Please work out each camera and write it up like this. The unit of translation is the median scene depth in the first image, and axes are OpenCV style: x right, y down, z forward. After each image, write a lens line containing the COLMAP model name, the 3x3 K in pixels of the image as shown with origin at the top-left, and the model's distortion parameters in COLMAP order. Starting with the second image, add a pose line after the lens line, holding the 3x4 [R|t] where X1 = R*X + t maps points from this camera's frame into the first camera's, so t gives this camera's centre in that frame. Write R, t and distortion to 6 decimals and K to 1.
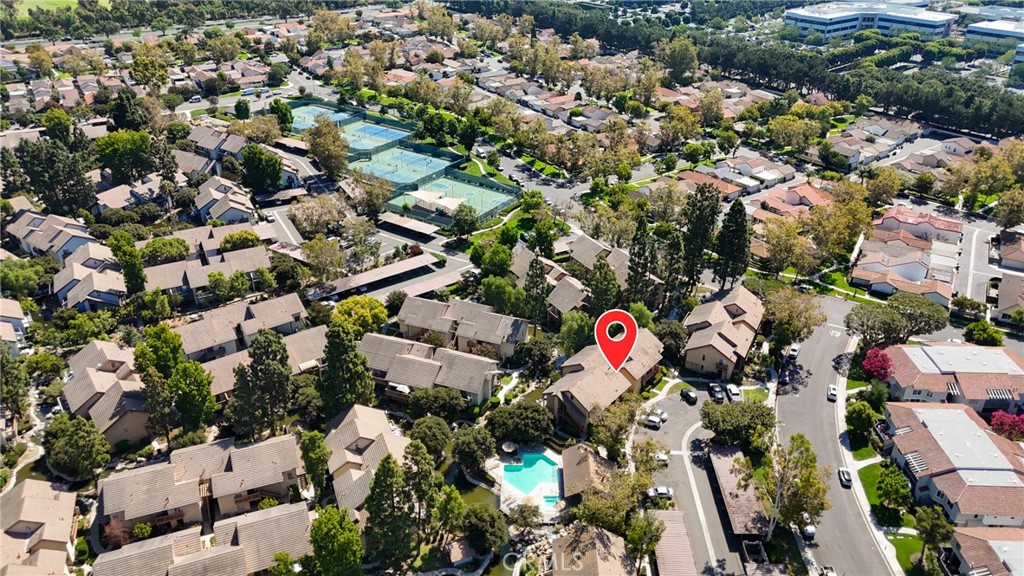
lens RADIAL K [[773.3, 0, 512.0], [0, 773.3, 288.0], [0, 0, 1]] dist [0.056267, -0.045466]
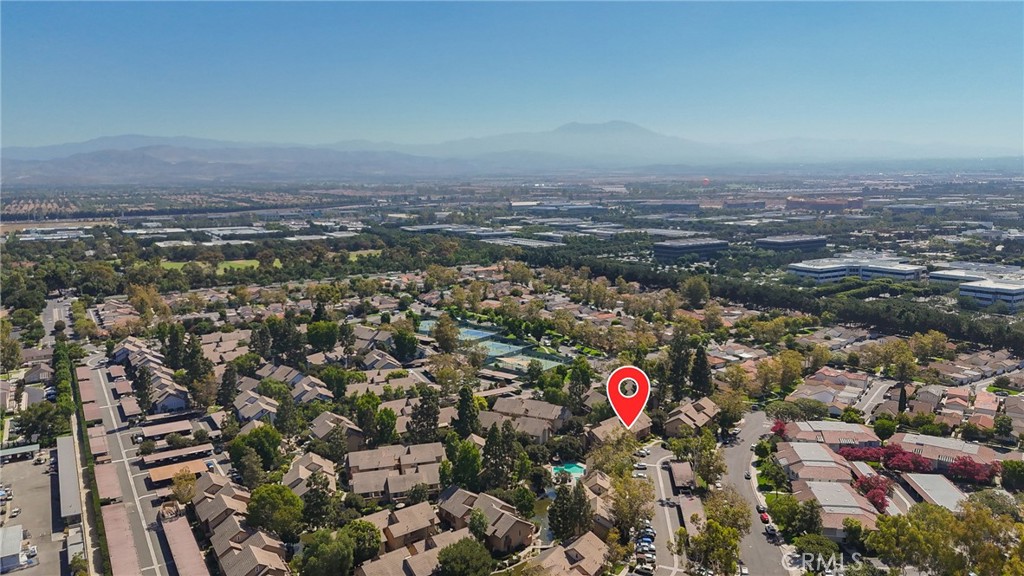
lens RADIAL K [[773.3, 0, 512.0], [0, 773.3, 288.0], [0, 0, 1]] dist [0.056267, -0.045466]
pose [[0.995565, -0.004172, -0.093987, 0.025740], [-0.027645, 0.941940, -0.334642, 0.177857], [0.089926, 0.335756, 0.937647, -0.330056]]
